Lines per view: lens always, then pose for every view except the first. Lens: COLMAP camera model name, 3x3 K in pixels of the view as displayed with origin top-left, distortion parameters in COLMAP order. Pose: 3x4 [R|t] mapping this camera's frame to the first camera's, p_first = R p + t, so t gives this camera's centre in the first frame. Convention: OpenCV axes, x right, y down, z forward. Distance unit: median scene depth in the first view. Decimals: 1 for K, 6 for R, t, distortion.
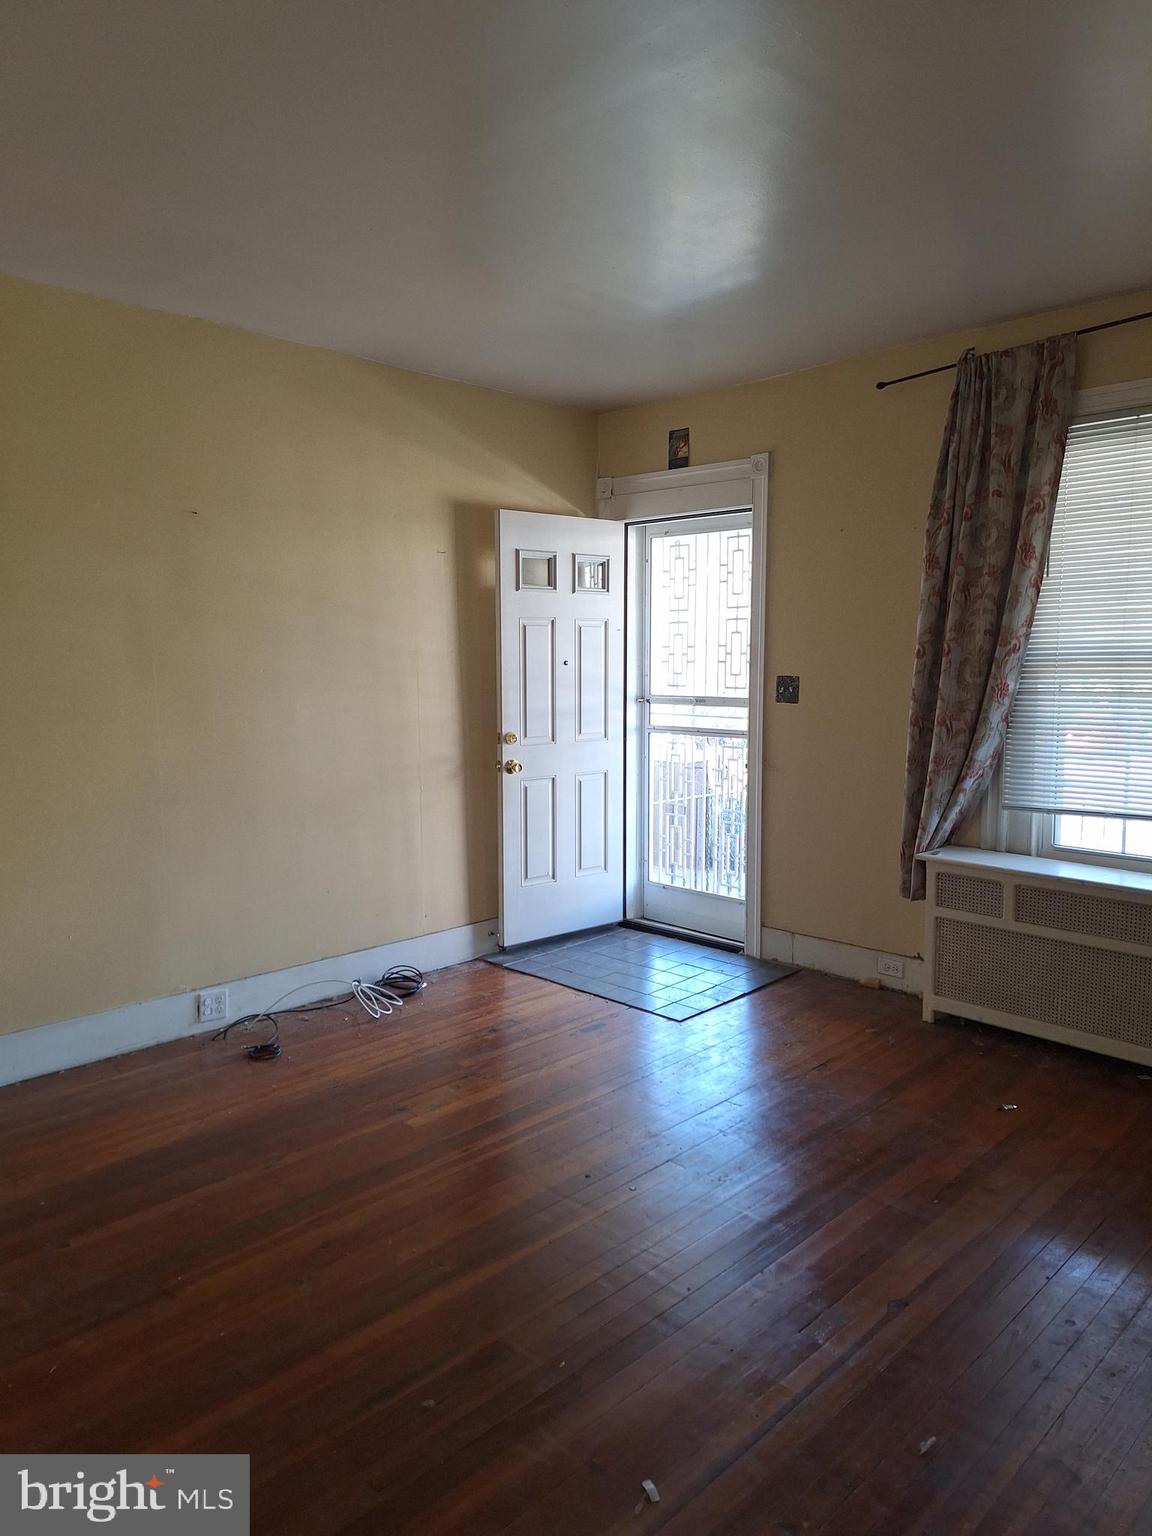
lens RADIAL K [[1068.4, 0, 553.7], [0, 1068.4, 772.4], [0, 0, 1]] dist [0.077574, -0.081950]
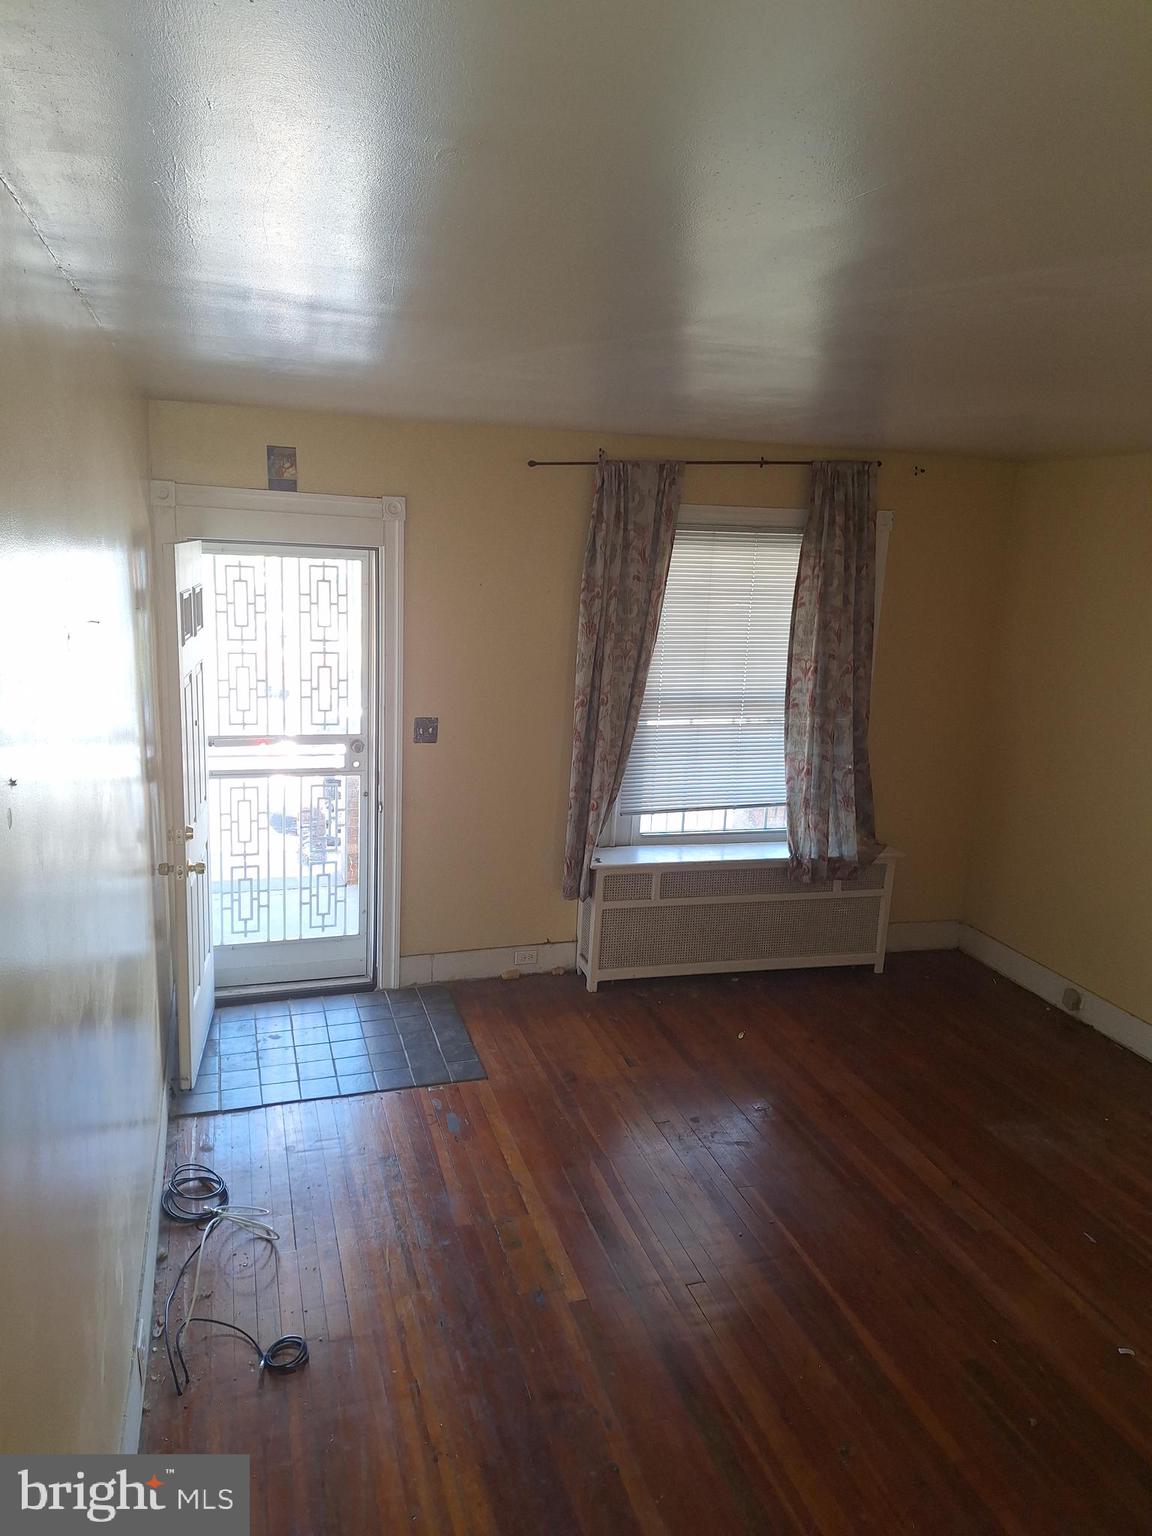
lens RADIAL K [[1068.4, 0, 553.7], [0, 1068.4, 772.4], [0, 0, 1]] dist [0.077574, -0.081950]
pose [[0.469616, -0.162750, 0.867740, -0.715833], [0.051815, 0.986249, 0.156935, -0.219467], [-0.881349, -0.028737, 0.471592, 0.454497]]
